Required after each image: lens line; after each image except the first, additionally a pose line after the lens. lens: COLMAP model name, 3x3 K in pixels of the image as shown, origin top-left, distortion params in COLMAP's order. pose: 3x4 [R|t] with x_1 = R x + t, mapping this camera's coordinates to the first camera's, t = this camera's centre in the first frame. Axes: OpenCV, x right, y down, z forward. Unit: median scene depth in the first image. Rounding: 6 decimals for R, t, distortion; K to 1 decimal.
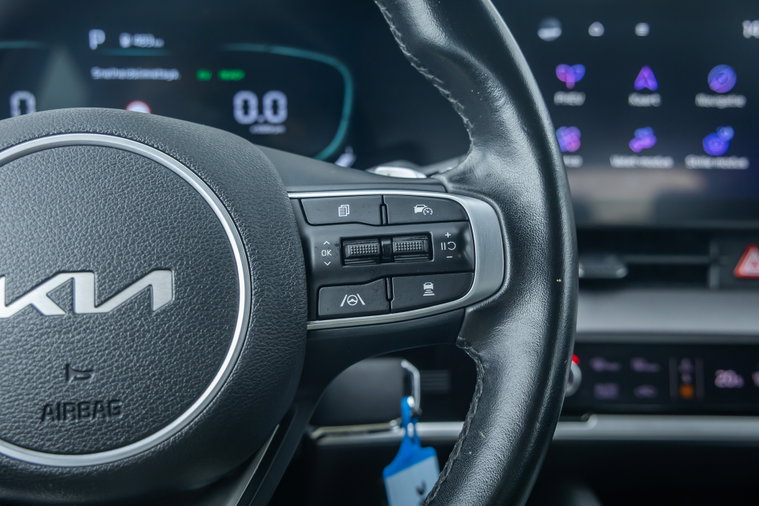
lens RADIAL K [[889.9, 0, 375.9], [0, 889.9, 259.9], [0, 0, 1]] dist [0.028833, 0.000000]
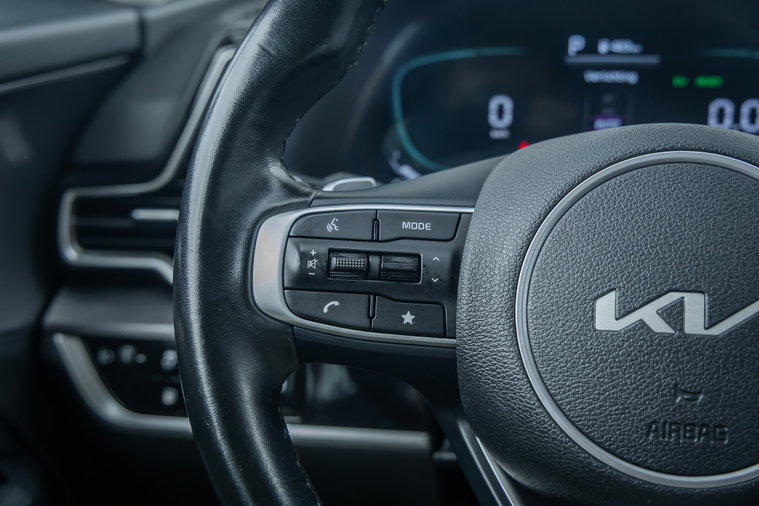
lens RADIAL K [[881.2, 0, 398.6], [0, 881.2, 259.3], [0, 0, 1]] dist [0.057416, 0.000000]
pose [[0.959815, 0.076515, -0.270000, -0.357901], [-0.073544, 0.997068, 0.021120, -0.018478], [0.270824, -0.000414, 0.962629, -0.034343]]
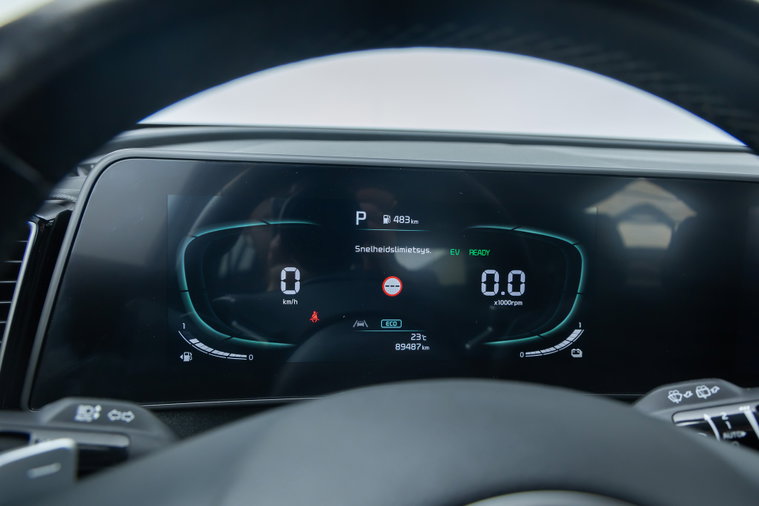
lens RADIAL K [[514.4, 0, 386.8], [0, 514.4, 256.9], [0, 0, 1]] dist [0.001797, 0.006490]
pose [[0.998771, 0.042572, -0.025393, -0.438080], [-0.044162, 0.996858, -0.065757, -0.266836], [0.022513, 0.066797, 0.997513, 0.650339]]
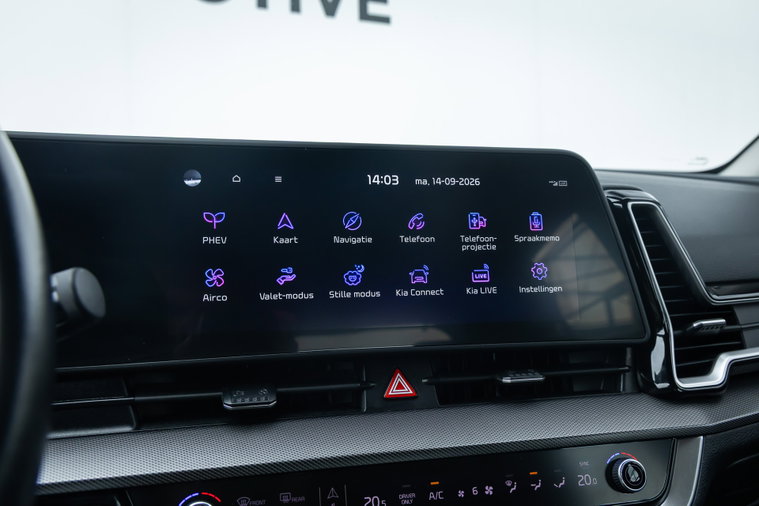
lens RADIAL K [[645.7, 0, 383.8], [0, 645.7, 233.0], [0, 0, 1]] dist [-0.024714, 0.009414]
pose [[0.975928, -0.018861, 0.217277, 0.443313], [0.075217, 0.964237, -0.254145, 0.042278], [-0.204713, 0.264370, 0.942444, 0.400819]]
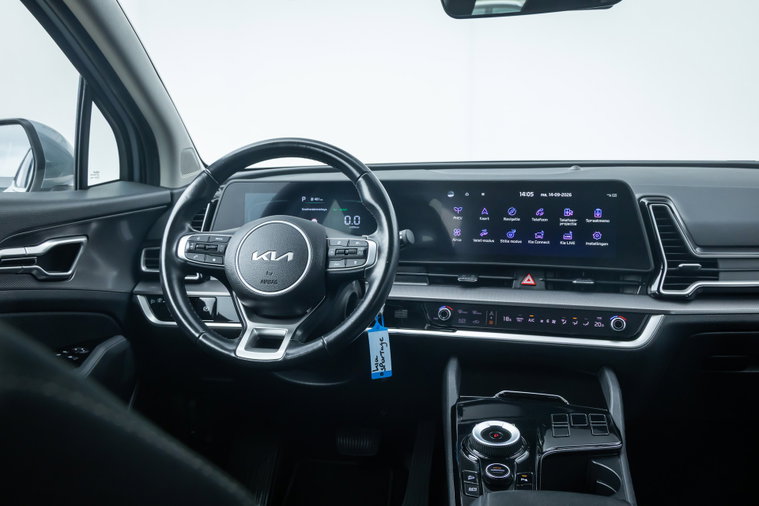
lens RADIAL K [[680.4, 0, 381.5], [0, 680.4, 248.9], [0, 0, 1]] dist [0.001433, -0.002604]
pose [[0.948162, 0.019079, -0.317215, 1.210889], [-0.067324, 0.987598, -0.141835, 0.427601], [0.310575, 0.155839, 0.937687, -1.945981]]
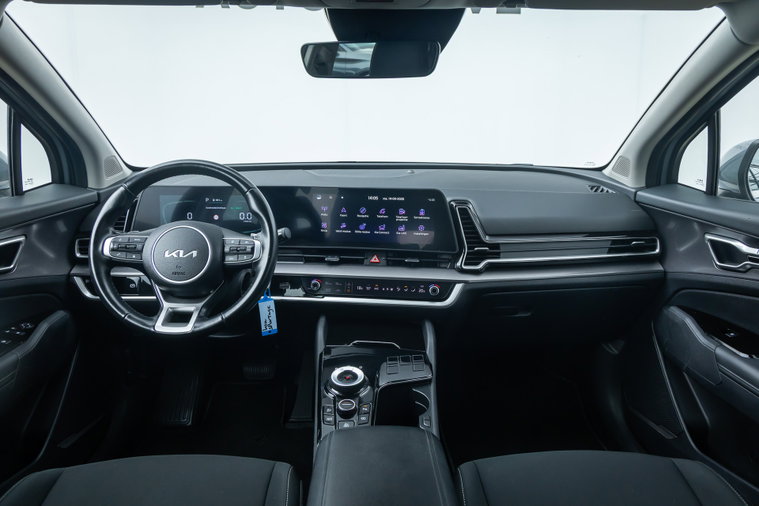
lens RADIAL K [[514.4, 0, 381.6], [0, 514.4, 251.3], [0, 0, 1]] dist [0.001797, 0.006490]
pose [[0.989882, 0.027094, -0.139282, 1.400238], [-0.033301, 0.998544, -0.042427, 0.116668], [0.137930, 0.046636, 0.989343, -2.104077]]
